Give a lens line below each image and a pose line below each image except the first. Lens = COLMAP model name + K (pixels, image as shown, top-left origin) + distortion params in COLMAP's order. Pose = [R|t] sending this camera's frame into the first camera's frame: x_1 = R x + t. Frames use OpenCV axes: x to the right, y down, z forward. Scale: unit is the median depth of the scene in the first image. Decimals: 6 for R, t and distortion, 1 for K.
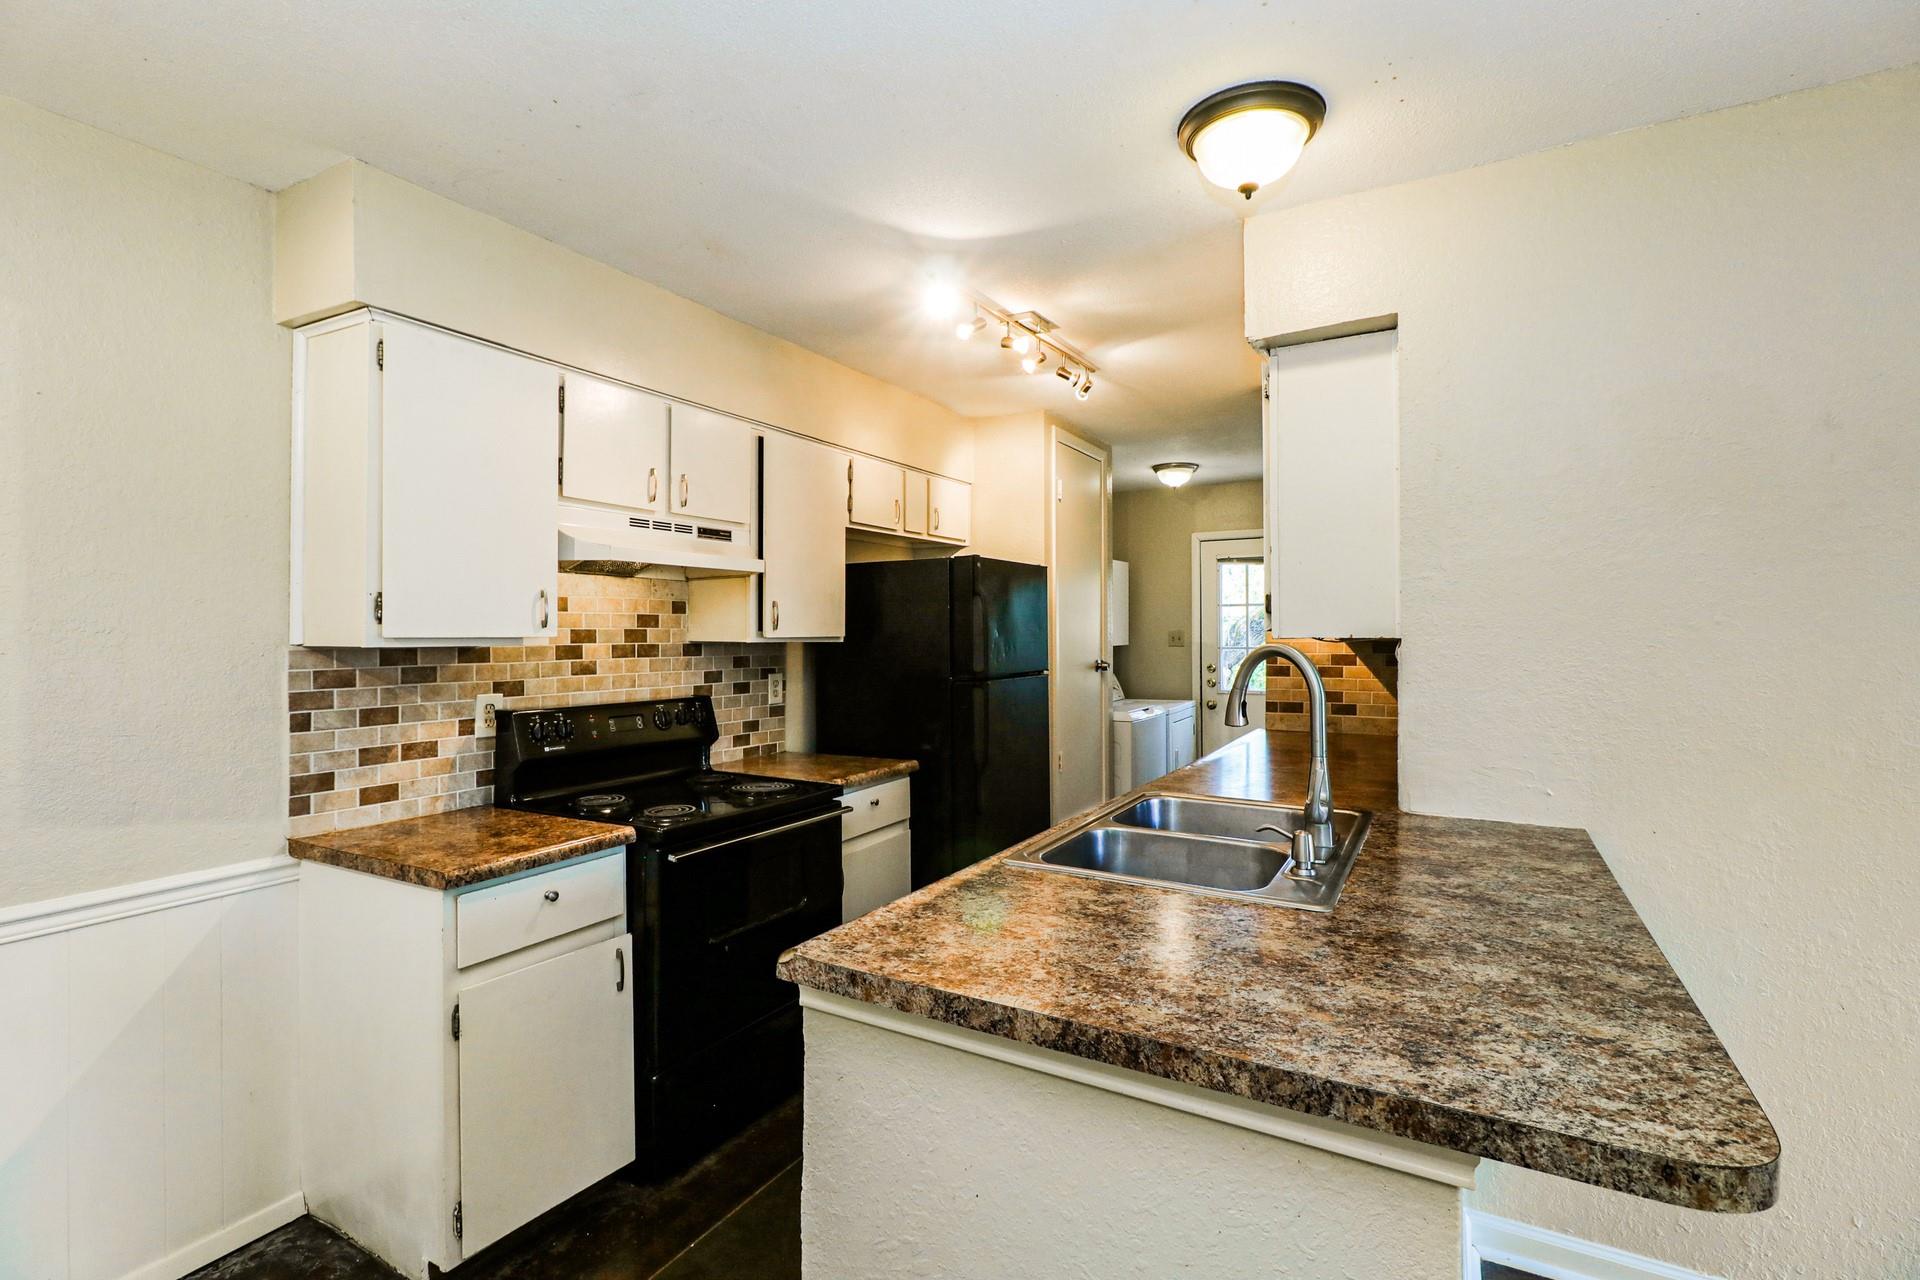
lens RADIAL K [[905.1, 0, 972.9], [0, 905.1, 627.9], [0, 0, 1]] dist [0.001331, -0.001377]
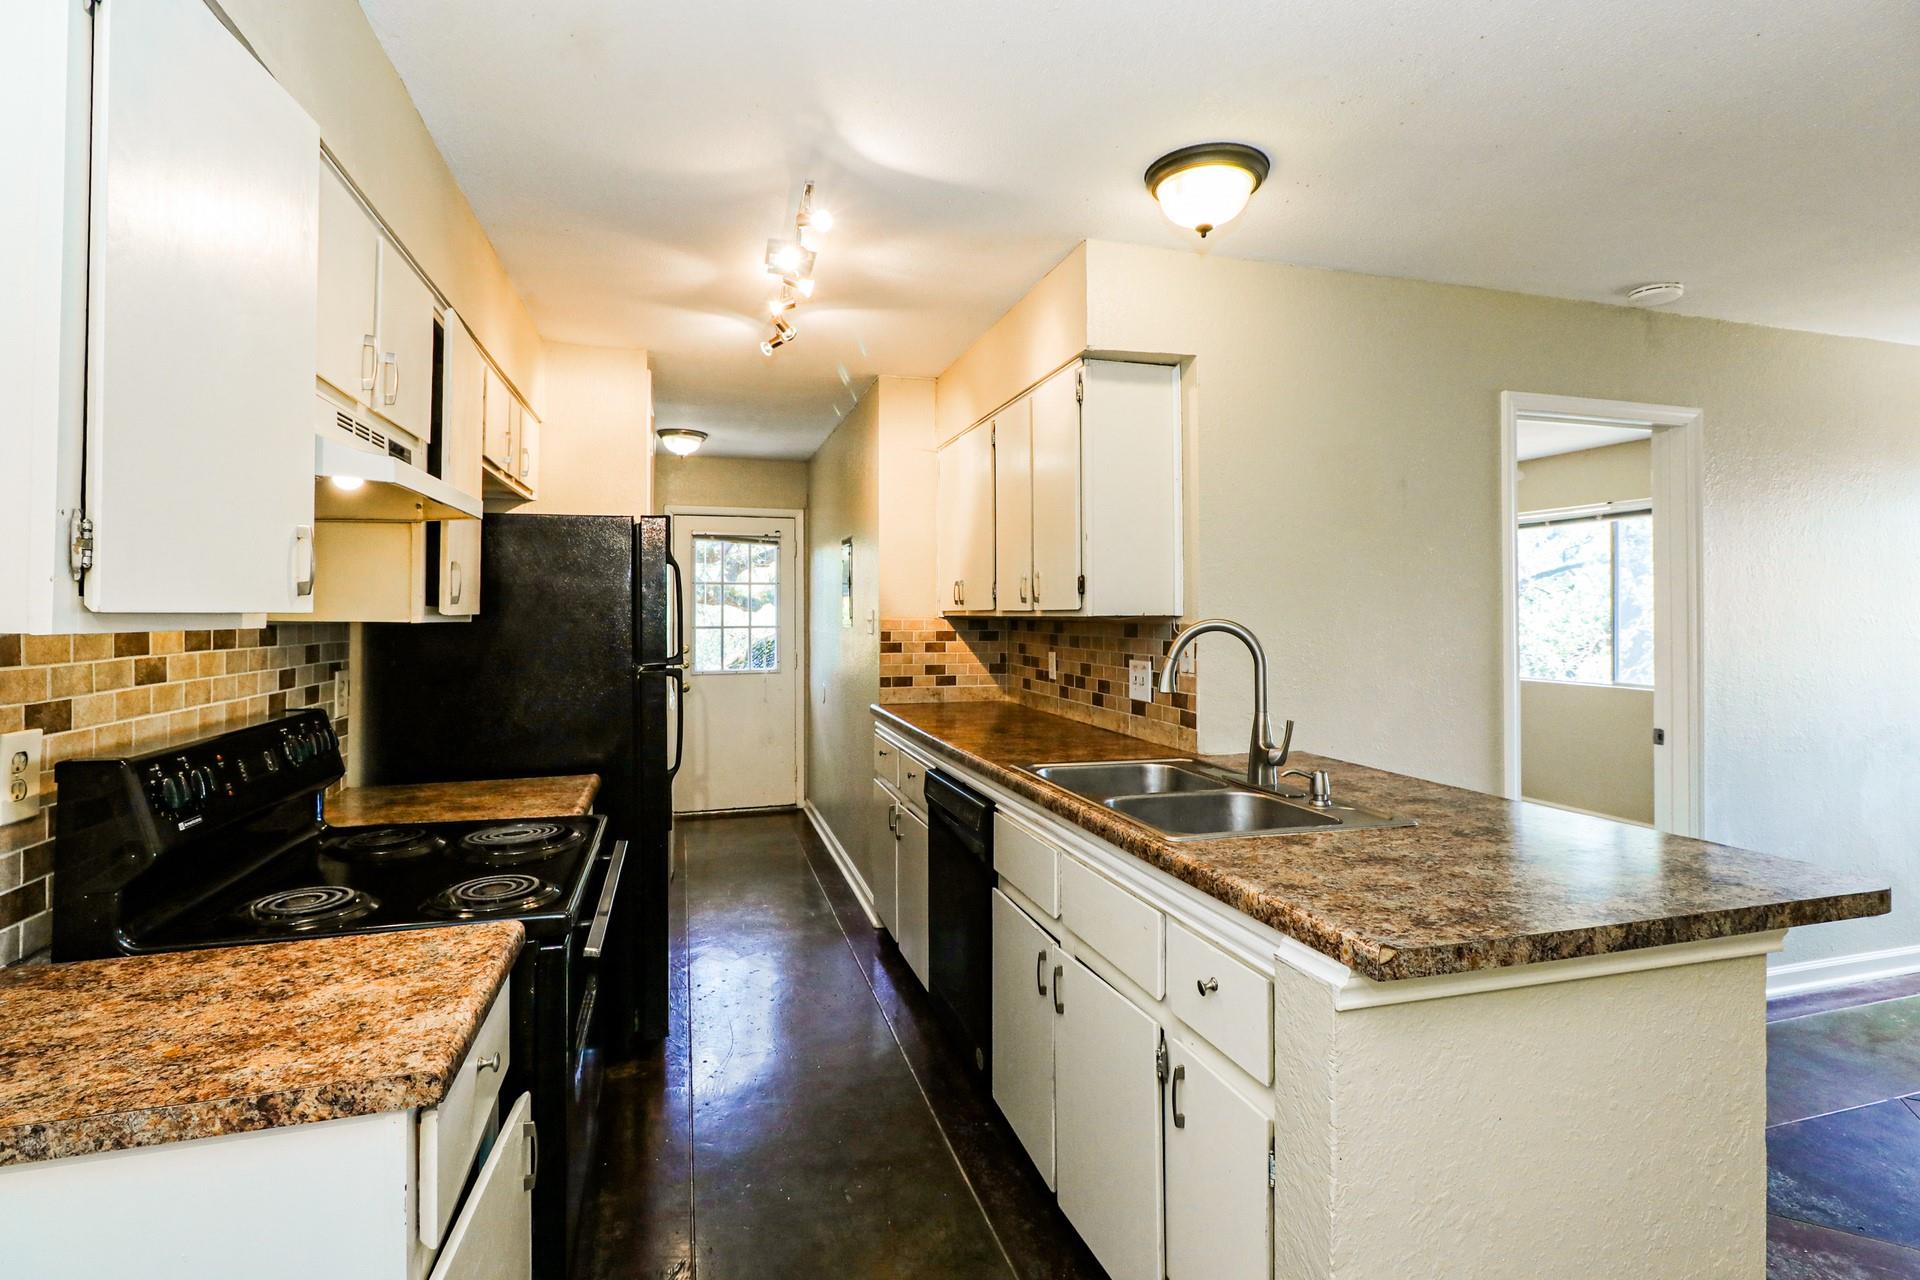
lens RADIAL K [[905.1, 0, 971.6], [0, 905.1, 601.3], [0, 0, 1]] dist [0.001331, -0.001377]
pose [[0.688370, 0.012122, 0.725258, -0.557709], [-0.006955, 0.999925, -0.010111, 0.005550], [-0.725326, 0.001916, 0.688403, 0.315974]]
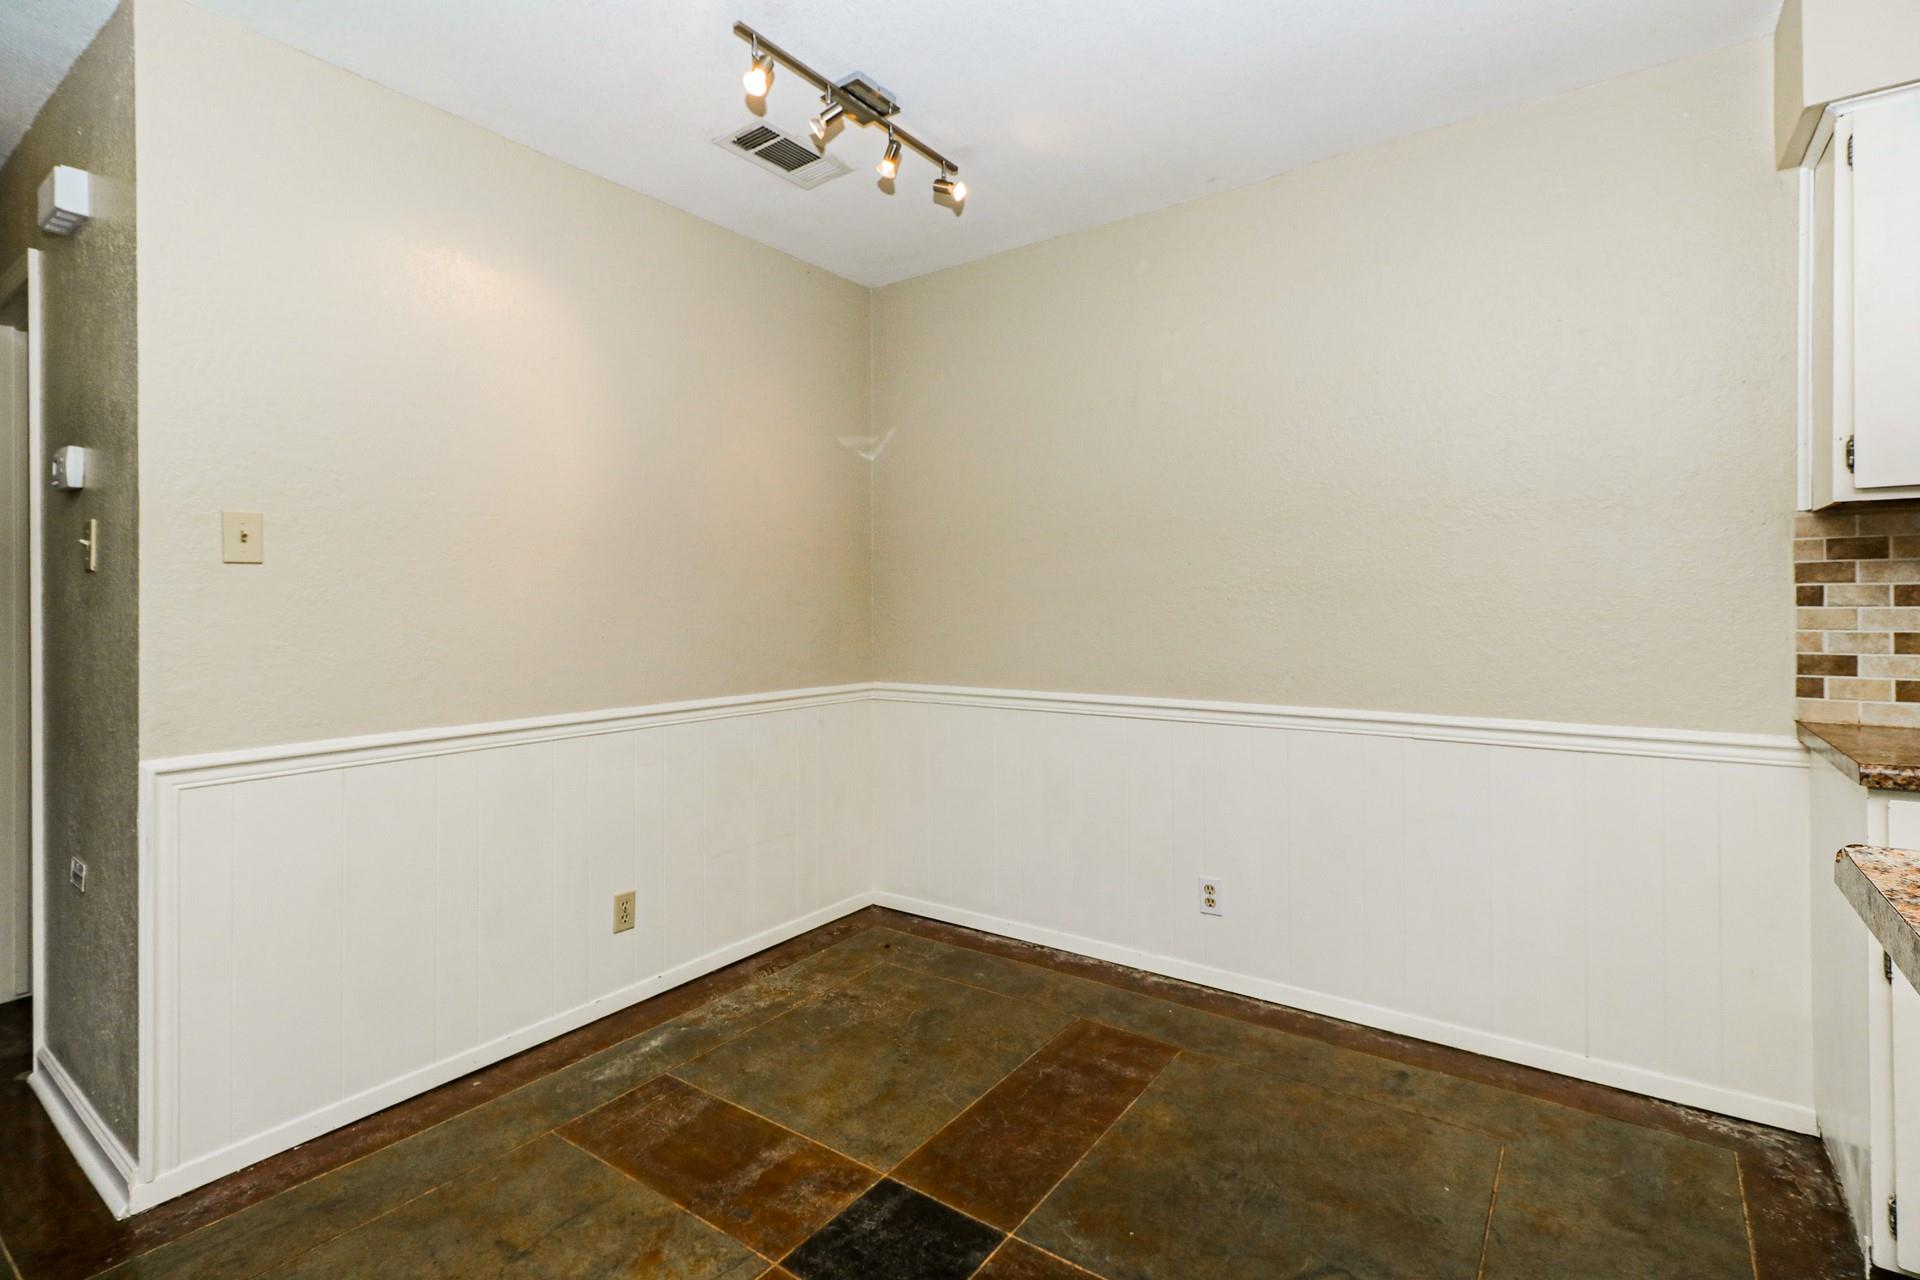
lens RADIAL K [[905.1, 0, 952.5], [0, 905.1, 611.9], [0, 0, 1]] dist [0.001331, -0.001377]
pose [[-0.136006, 0.009219, -0.990665, 0.243627], [0.009872, 0.999920, 0.007950, 0.091408], [0.990659, -0.008699, -0.136086, 0.233844]]
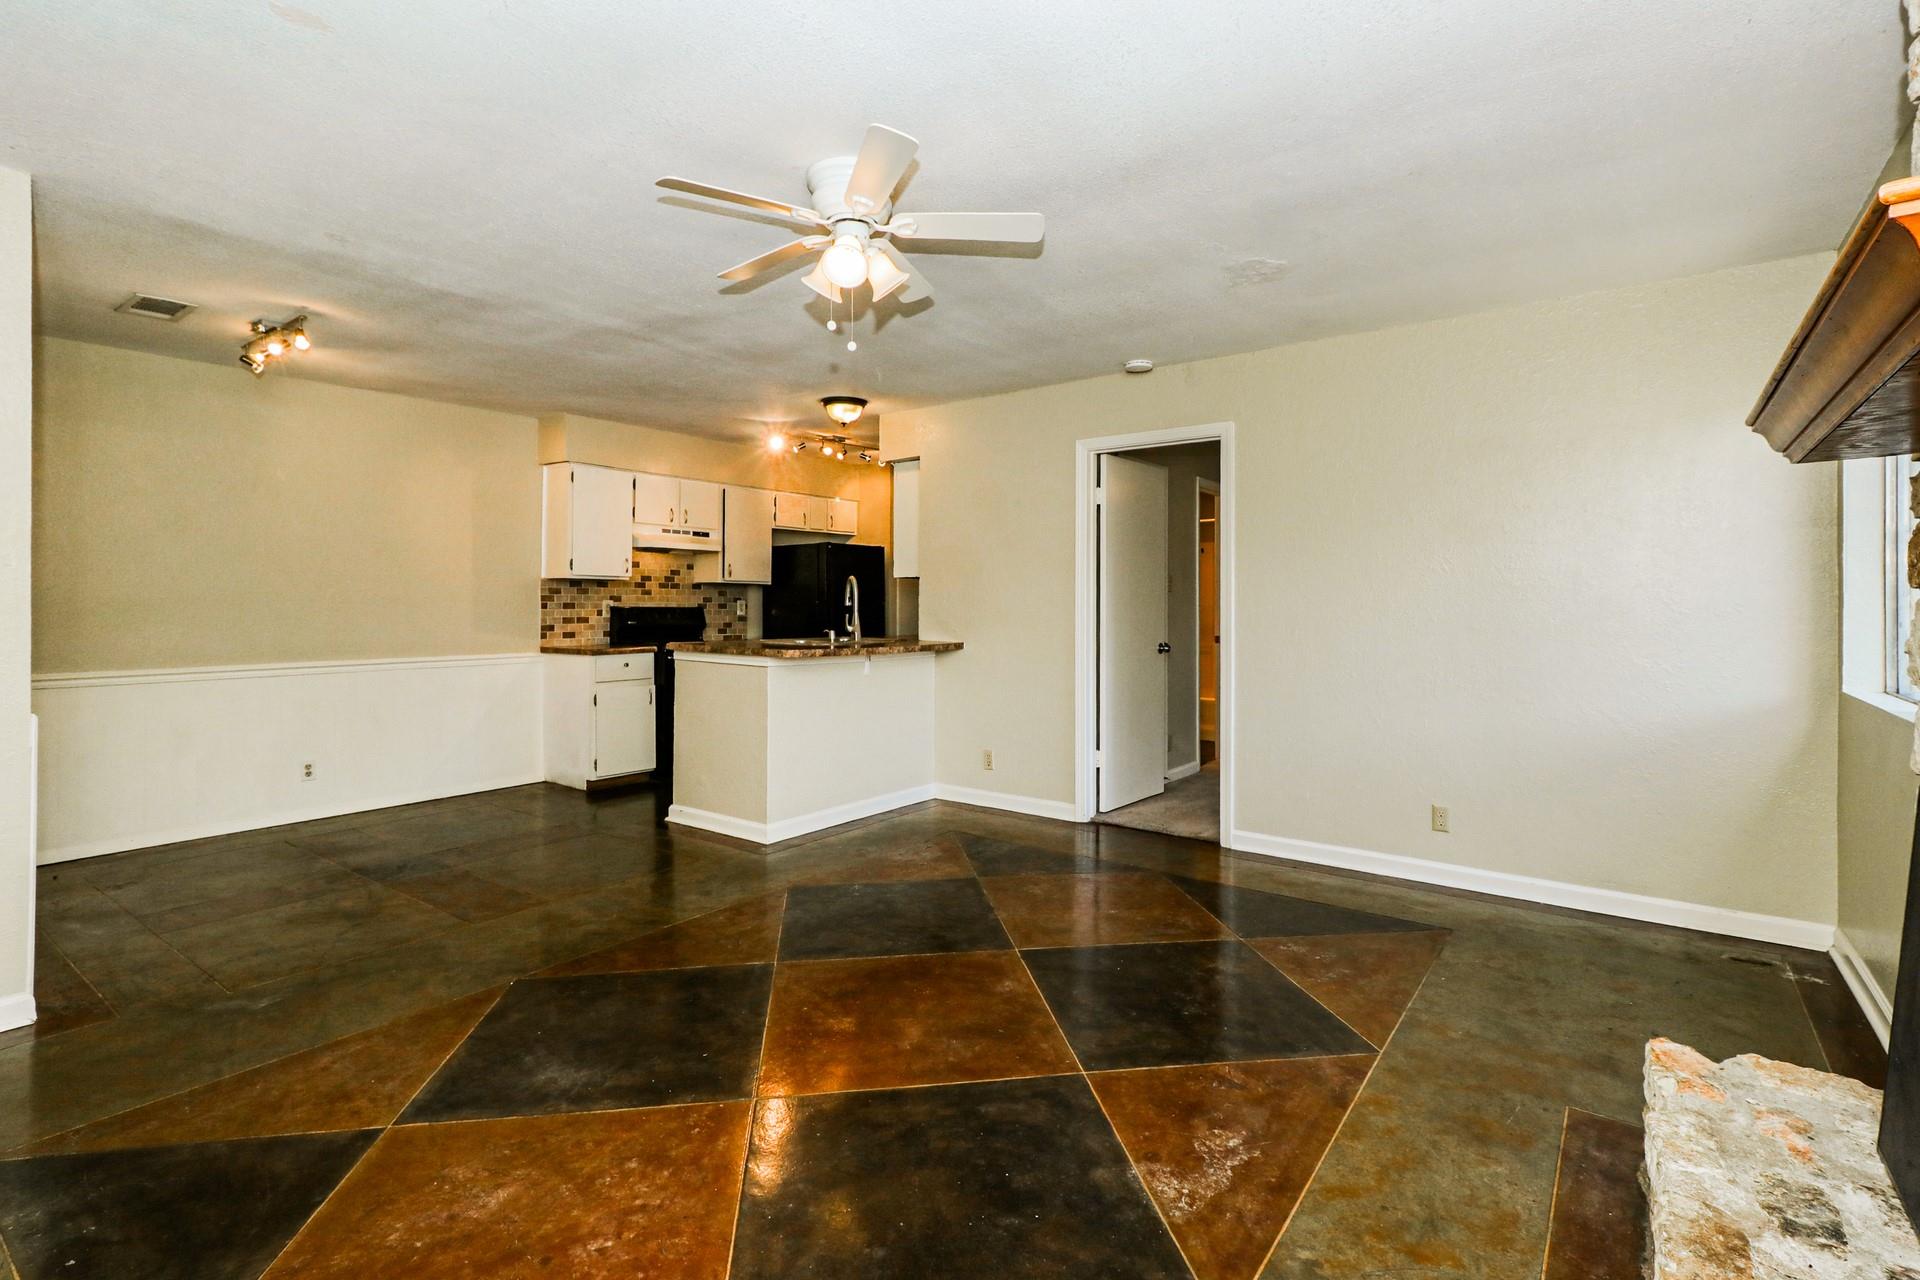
lens RADIAL K [[905.1, 0, 930.3], [0, 905.1, 601.8], [0, 0, 1]] dist [0.001331, -0.001377]
pose [[0.986738, 0.006471, -0.162192, 0.778320], [-0.006152, 0.999978, 0.002467, 0.068326], [0.162204, -0.001436, 0.986756, -1.373798]]
